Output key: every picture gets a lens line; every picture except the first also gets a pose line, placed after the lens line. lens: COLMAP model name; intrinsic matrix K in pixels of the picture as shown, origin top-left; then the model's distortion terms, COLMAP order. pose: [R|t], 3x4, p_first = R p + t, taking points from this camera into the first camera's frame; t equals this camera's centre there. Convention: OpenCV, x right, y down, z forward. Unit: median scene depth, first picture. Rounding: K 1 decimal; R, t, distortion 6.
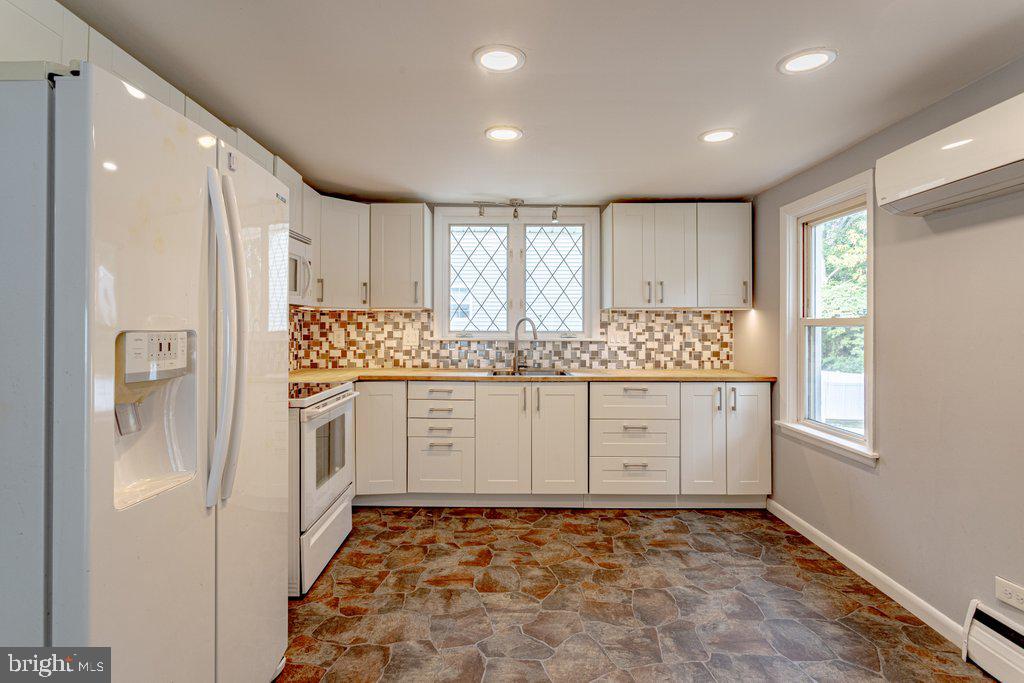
lens RADIAL K [[523.4, 0, 493.9], [0, 523.4, 320.1], [0, 0, 1]] dist [0.001990, 0.000617]
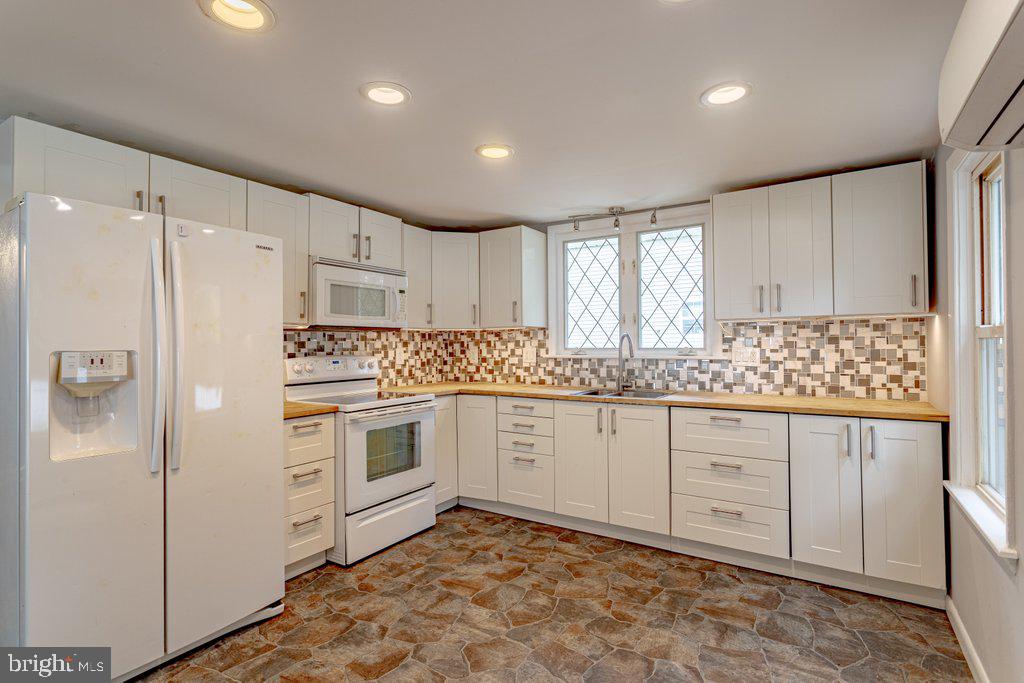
lens RADIAL K [[504.5, 0, 492.6], [0, 504.5, 339.4], [0, 0, 1]] dist [-0.004334, 0.000530]
pose [[0.835804, -0.014323, -0.548841, 0.339755], [0.016535, 0.999863, -0.000913, 0.002133], [0.548779, -0.008312, 0.835926, 0.121788]]
